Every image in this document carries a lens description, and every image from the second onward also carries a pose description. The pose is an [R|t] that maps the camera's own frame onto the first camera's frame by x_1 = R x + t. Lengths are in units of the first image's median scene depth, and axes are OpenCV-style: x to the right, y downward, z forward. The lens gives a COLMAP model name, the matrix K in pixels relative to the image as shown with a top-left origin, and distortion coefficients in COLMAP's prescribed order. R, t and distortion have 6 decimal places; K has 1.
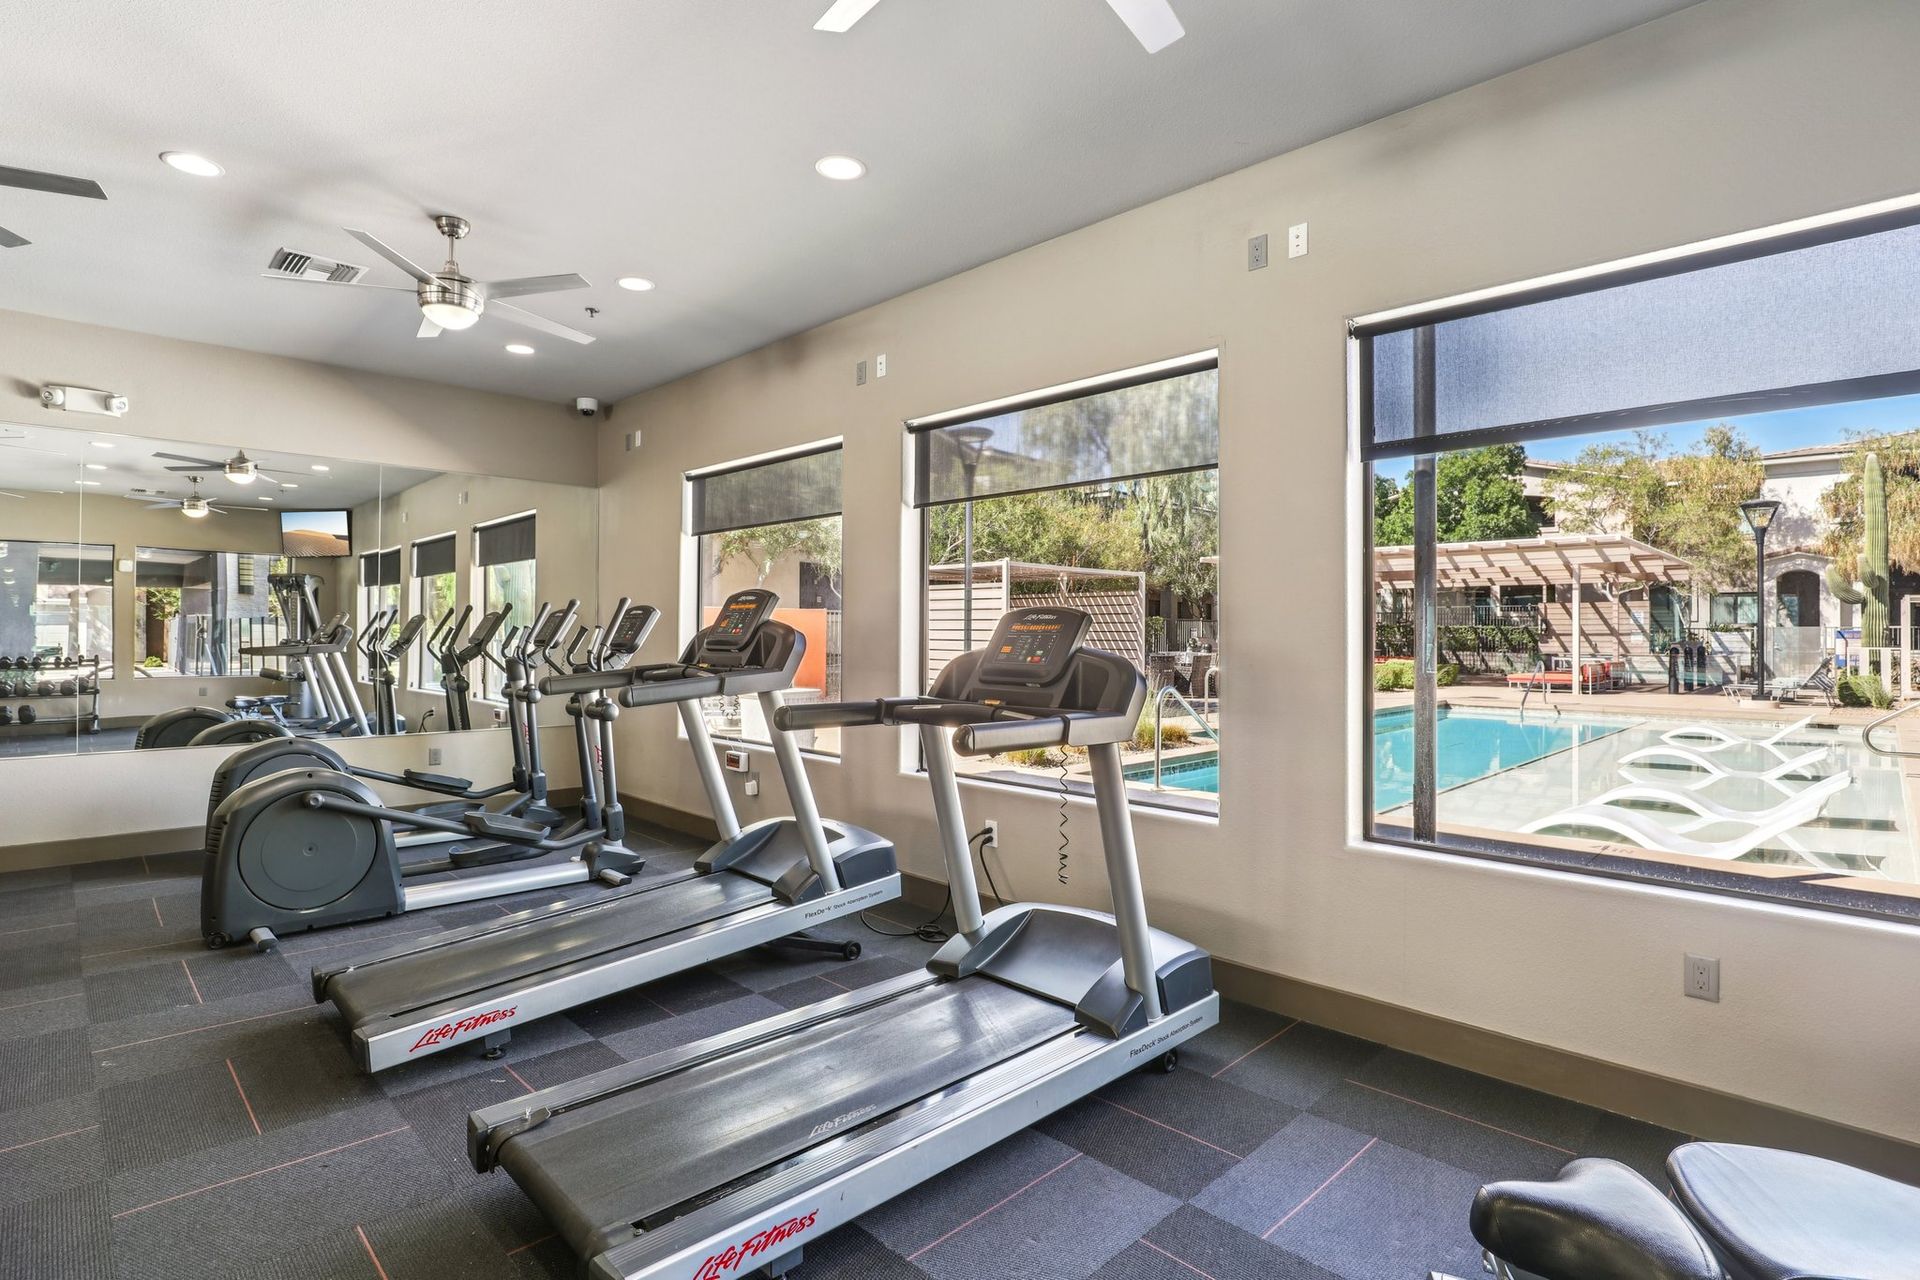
lens RADIAL K [[957.0, 0, 960.0], [0, 957.0, 626.9], [0, 0, 1]] dist [-0.014863, 0.000045]
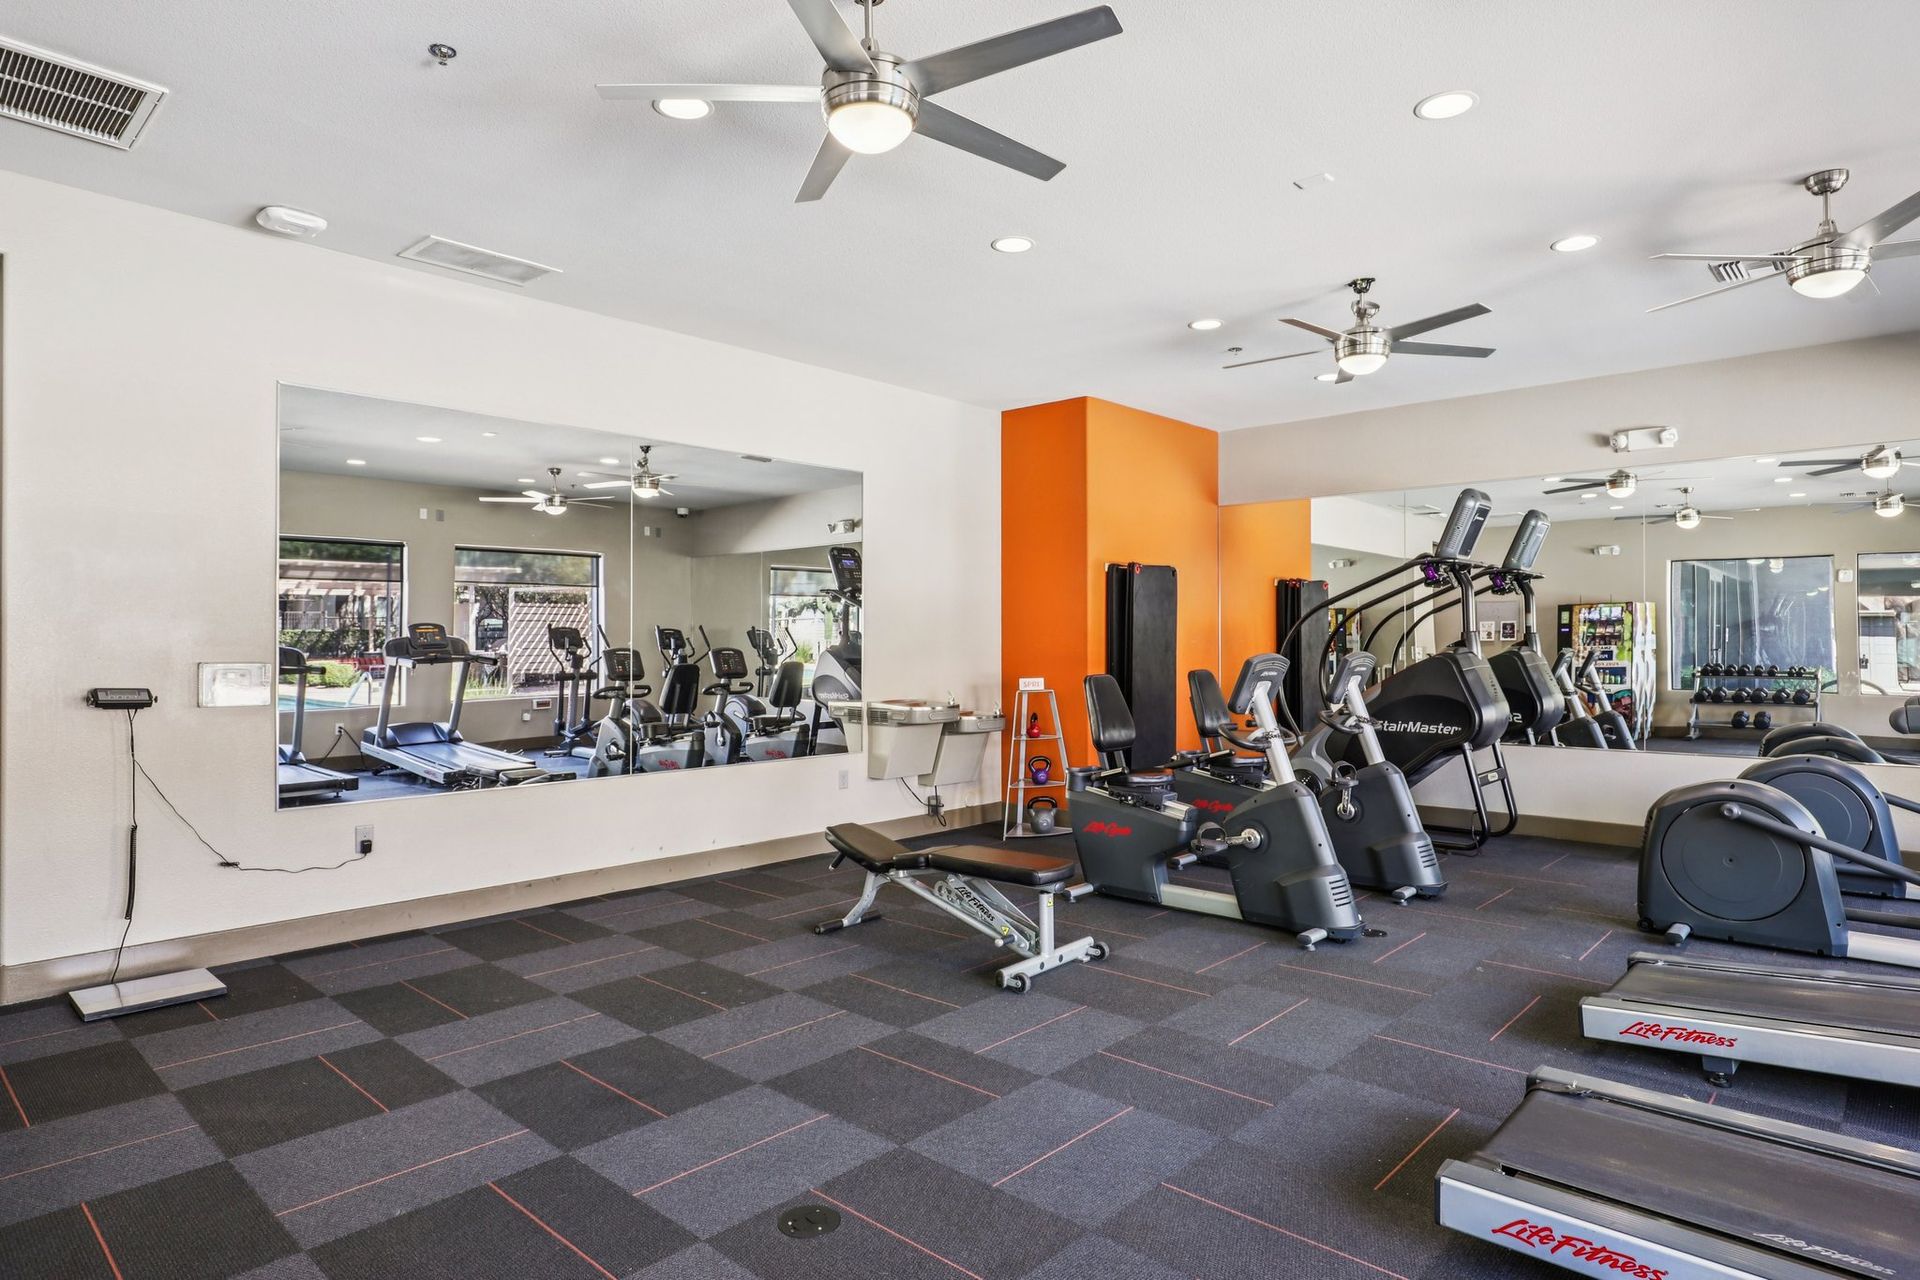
lens RADIAL K [[1084.9, 0, 958.9], [0, 1084.9, 641.4], [0, 0, 1]] dist [-0.002799, -0.000700]
pose [[0.066495, -0.009840, -0.997738, 0.411190], [0.011447, 0.999893, -0.009098, 0.005863], [0.997721, -0.010817, 0.066600, 0.125155]]
